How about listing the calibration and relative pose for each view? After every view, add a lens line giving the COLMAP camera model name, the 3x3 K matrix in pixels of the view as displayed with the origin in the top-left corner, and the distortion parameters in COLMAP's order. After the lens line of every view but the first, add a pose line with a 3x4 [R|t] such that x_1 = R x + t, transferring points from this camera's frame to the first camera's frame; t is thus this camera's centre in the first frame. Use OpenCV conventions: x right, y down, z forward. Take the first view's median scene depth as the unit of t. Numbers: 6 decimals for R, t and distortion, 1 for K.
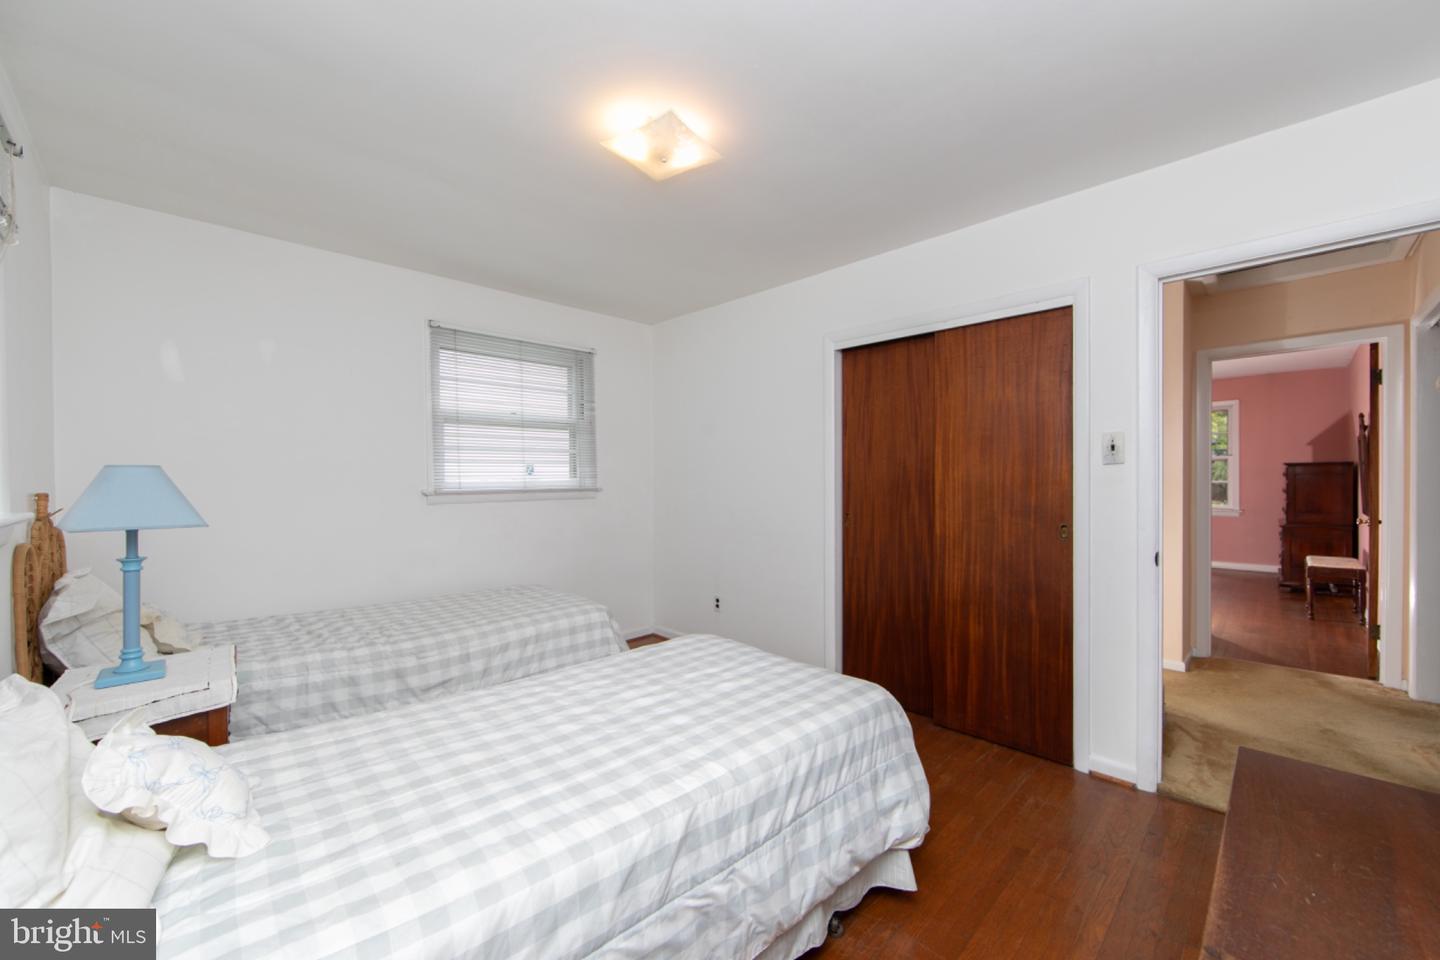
lens RADIAL K [[565.5, 0, 720.0], [0, 565.5, 480.0], [0, 0, 1]] dist [-0.000266, -0.000087]
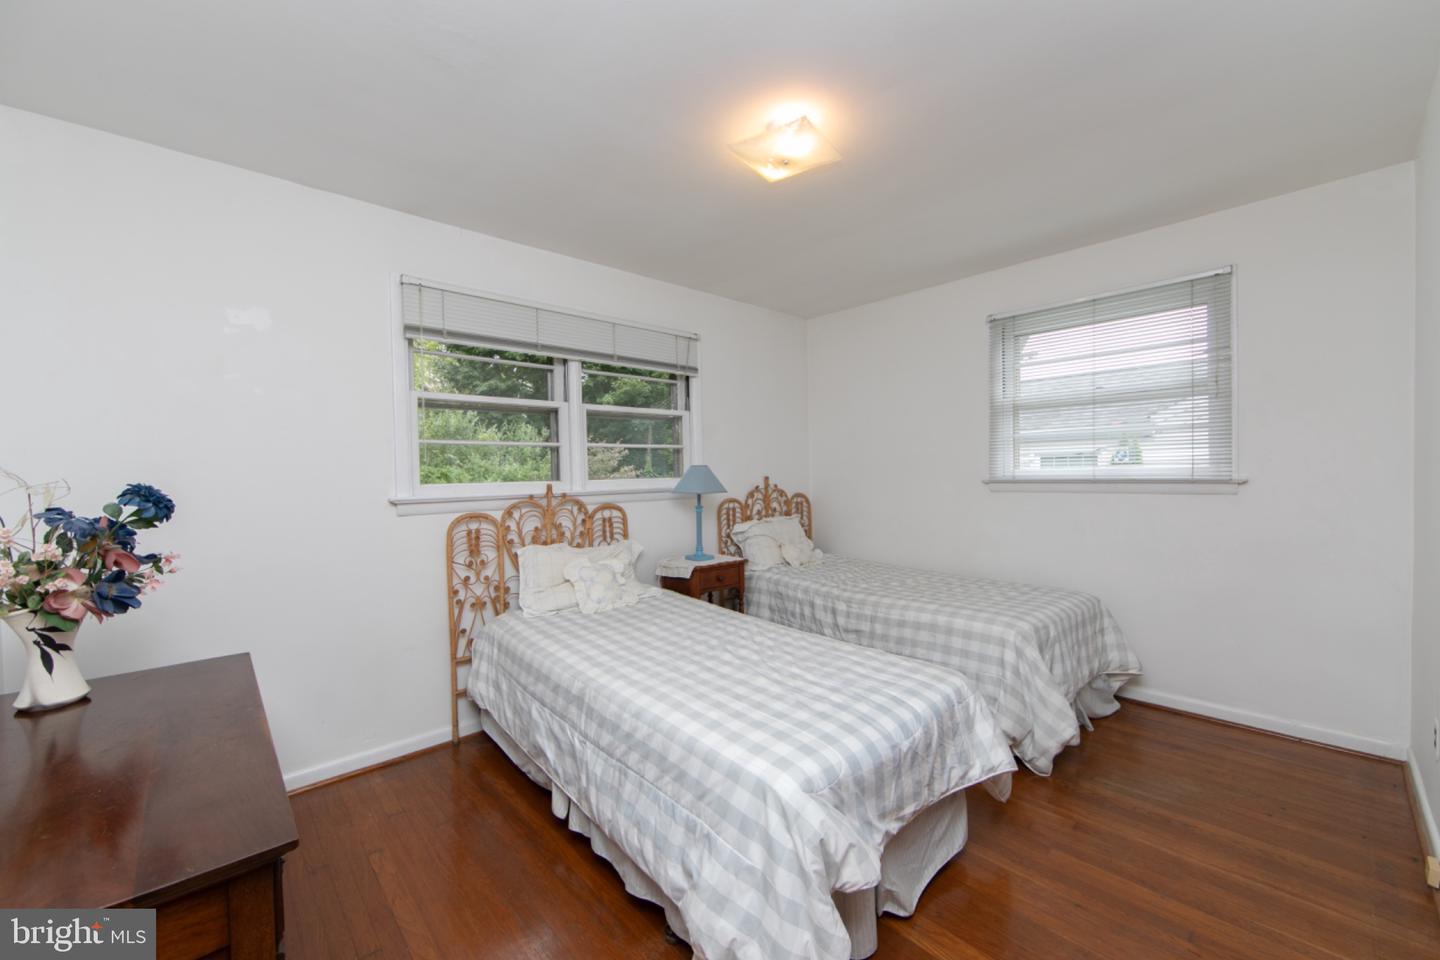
lens RADIAL K [[565.5, 0, 720.0], [0, 565.5, 480.0], [0, 0, 1]] dist [-0.000266, -0.000087]
pose [[-0.028243, 0.026559, -0.999248, 0.788798], [0.012081, 0.999583, 0.026227, -0.016665], [0.999528, -0.011331, -0.028552, 0.747393]]
